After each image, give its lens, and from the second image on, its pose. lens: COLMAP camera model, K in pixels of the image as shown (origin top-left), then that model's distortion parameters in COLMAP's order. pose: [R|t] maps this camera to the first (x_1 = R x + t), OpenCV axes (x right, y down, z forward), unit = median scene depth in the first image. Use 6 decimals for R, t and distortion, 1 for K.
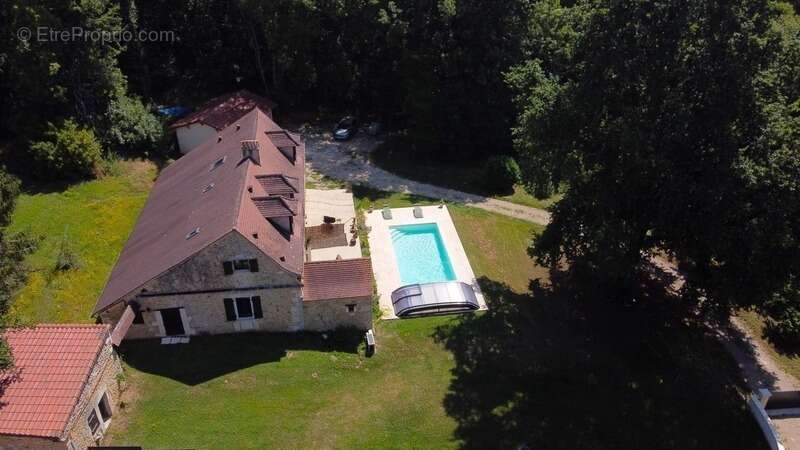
lens RADIAL K [[605.5, 0, 408.3], [0, 605.5, 229.7], [0, 0, 1]] dist [-0.008875, 0.029736]
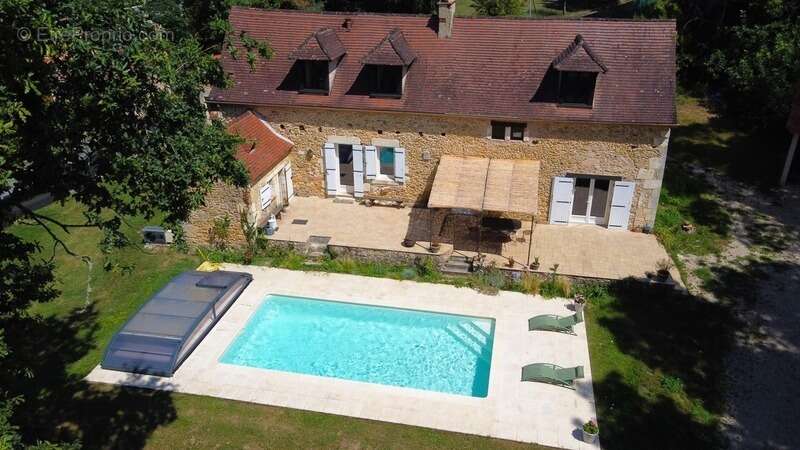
lens RADIAL K [[605.5, 0, 403.8], [0, 605.5, 223.8], [0, 0, 1]] dist [-0.008875, 0.029736]
pose [[-0.338654, 0.395313, -0.853839, 0.416679], [-0.497404, 0.695078, 0.519092, -0.310233], [0.798688, 0.600495, -0.038760, 1.255852]]
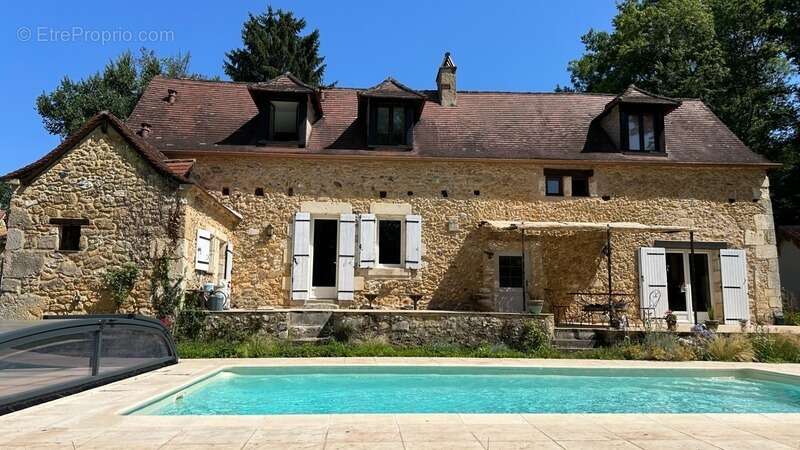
lens RADIAL K [[556.3, 0, 398.5], [0, 556.3, 224.8], [0, 0, 1]] dist [0.069039, -0.093097]
pose [[-0.079223, -0.158785, -0.984130, 0.213422], [-0.533675, 0.840598, -0.092666, 0.041761], [0.841971, 0.517864, -0.151334, 1.231930]]
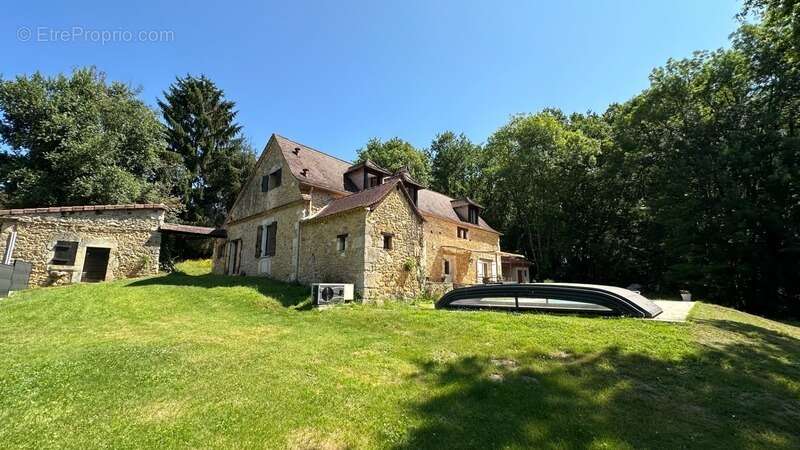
lens RADIAL K [[317.3, 0, 399.5], [0, 317.3, 225.9], [0, 0, 1]] dist [-0.006824, 0.001137]
pose [[0.619073, -0.158052, -0.769265, 0.187333], [-0.411848, 0.768697, -0.489373, 0.250688], [0.668678, 0.619778, 0.410786, 0.910715]]
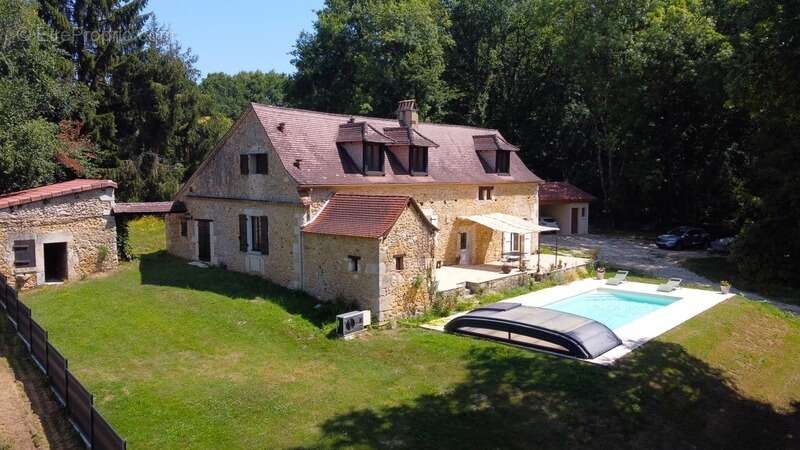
lens RADIAL K [[605.5, 0, 405.6], [0, 605.5, 224.1], [0, 0, 1]] dist [-0.008875, 0.029736]
pose [[0.641666, 0.050616, -0.765312, 0.405209], [-0.397562, 0.875257, -0.275444, 0.244392], [0.655903, 0.481002, 0.581745, 0.670875]]
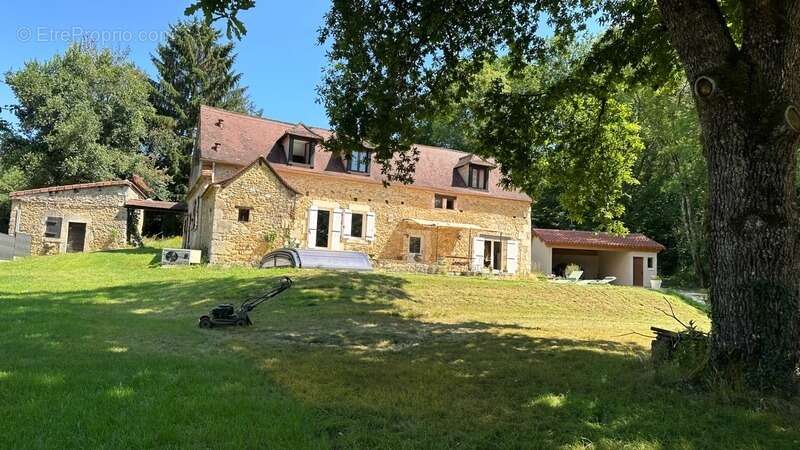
lens RADIAL K [[556.3, 0, 405.0], [0, 556.3, 226.3], [0, 0, 1]] dist [0.069039, -0.093097]
pose [[0.292077, -0.104118, -0.950710, 0.569257], [-0.538424, 0.803662, -0.253429, 0.183073], [0.790437, 0.585906, 0.178671, 1.081068]]
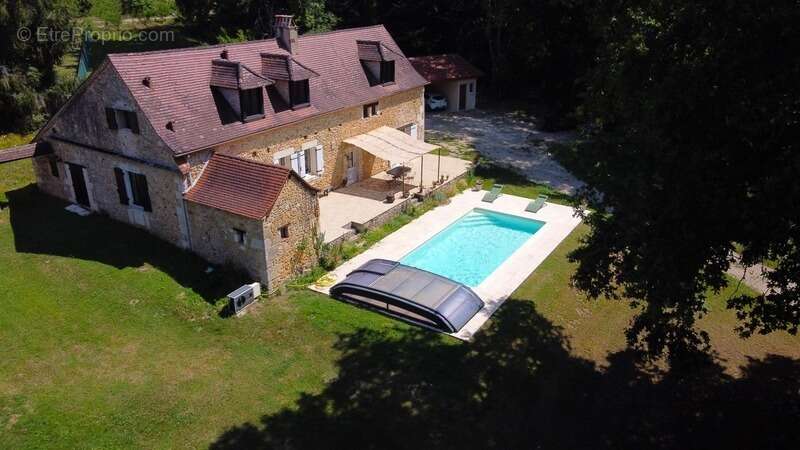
lens RADIAL K [[605.5, 0, 404.5], [0, 605.5, 222.9], [0, 0, 1]] dist [-0.008875, 0.029736]
pose [[0.757406, 0.243949, -0.605661, 0.416098], [-0.339137, 0.939629, -0.045640, 0.088372], [0.557962, 0.239970, 0.794413, 0.601458]]
